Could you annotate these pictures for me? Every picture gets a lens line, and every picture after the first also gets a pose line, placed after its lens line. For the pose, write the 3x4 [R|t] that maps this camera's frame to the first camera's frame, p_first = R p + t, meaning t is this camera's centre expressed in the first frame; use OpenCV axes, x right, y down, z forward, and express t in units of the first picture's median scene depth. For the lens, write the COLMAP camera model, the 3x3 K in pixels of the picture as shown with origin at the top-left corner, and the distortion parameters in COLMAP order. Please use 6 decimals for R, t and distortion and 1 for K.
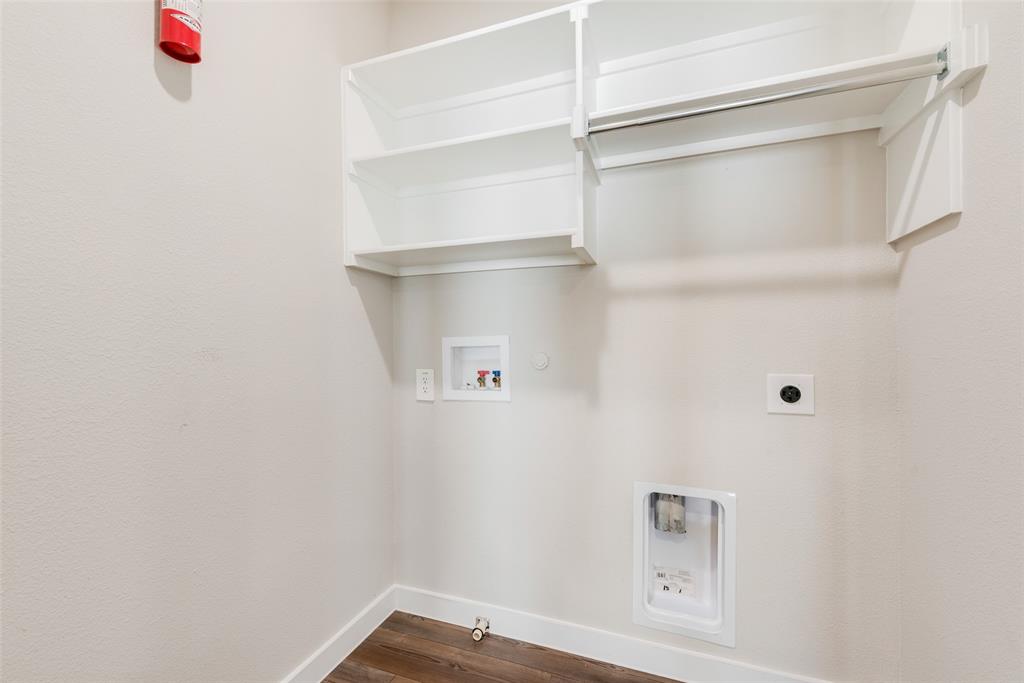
lens RADIAL K [[404.7, 0, 514.4], [0, 404.7, 346.4], [0, 0, 1]] dist [0.010665, -0.000082]
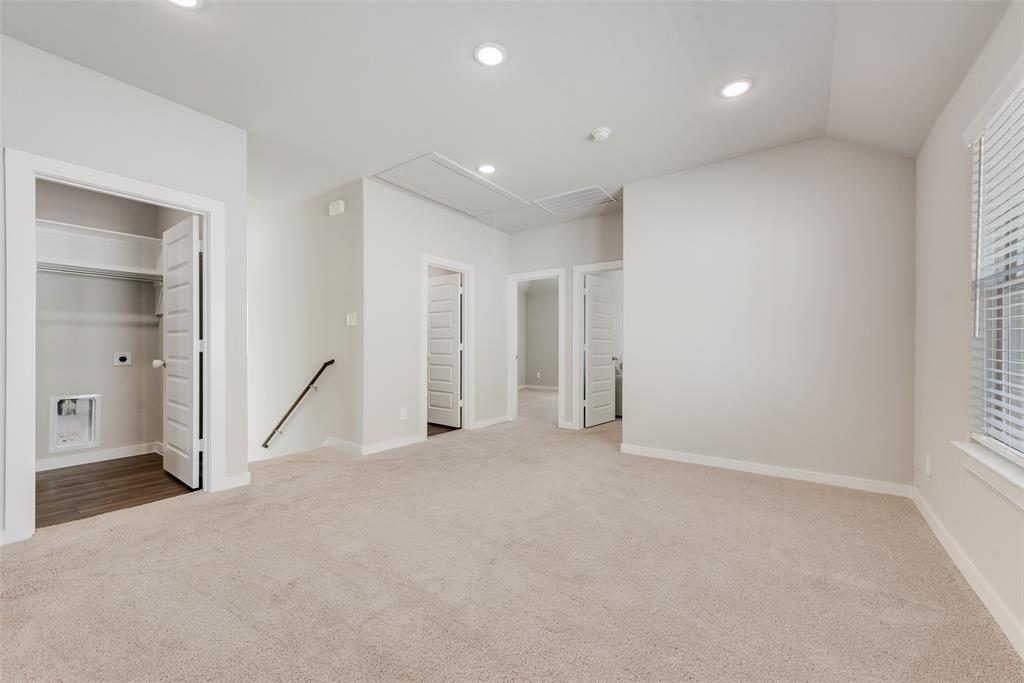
lens RADIAL K [[404.7, 0, 514.4], [0, 404.7, 346.4], [0, 0, 1]] dist [0.010665, -0.000082]
pose [[0.293954, 0.002053, 0.955817, -1.316417], [-0.010866, 0.999940, 0.001194, -0.017797], [-0.955758, -0.010737, 0.293959, -2.556169]]
